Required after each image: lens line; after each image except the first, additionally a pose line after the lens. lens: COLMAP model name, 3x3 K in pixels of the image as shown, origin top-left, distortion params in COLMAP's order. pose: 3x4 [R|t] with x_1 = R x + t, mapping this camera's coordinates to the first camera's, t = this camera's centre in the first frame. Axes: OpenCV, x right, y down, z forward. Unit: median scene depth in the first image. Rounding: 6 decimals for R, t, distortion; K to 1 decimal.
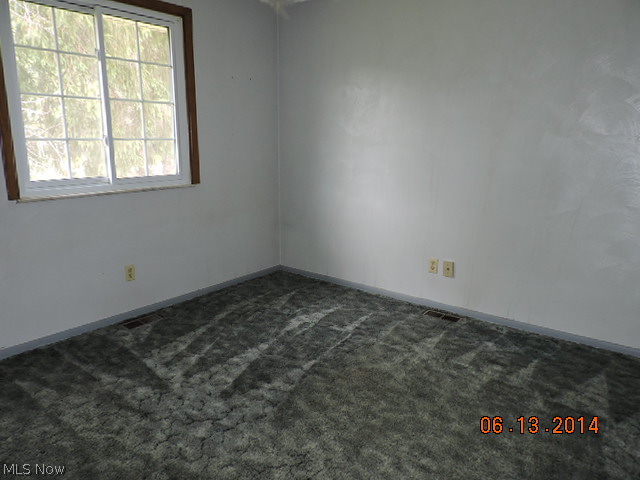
lens RADIAL K [[467.0, 0, 325.5], [0, 467.0, 241.4], [0, 0, 1]] dist [-0.021950, 0.005939]
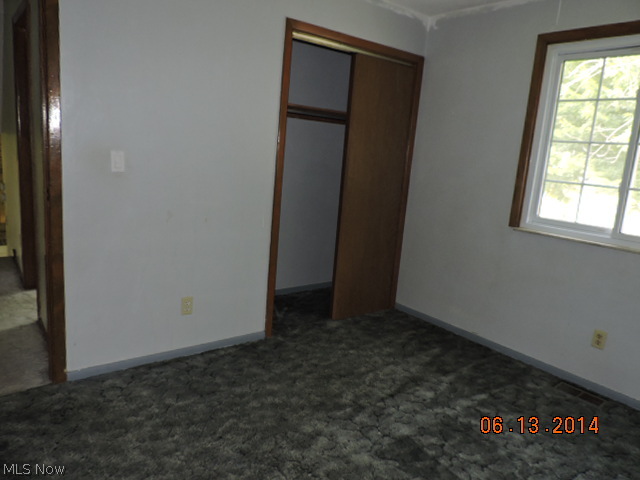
lens RADIAL K [[467.0, 0, 323.0], [0, 467.0, 240.4], [0, 0, 1]] dist [-0.021950, 0.005939]
pose [[-0.271591, 0.149497, -0.950731, 0.603468], [-0.279761, 0.932941, 0.226618, -0.184012], [0.920854, 0.327525, -0.211555, 0.765267]]
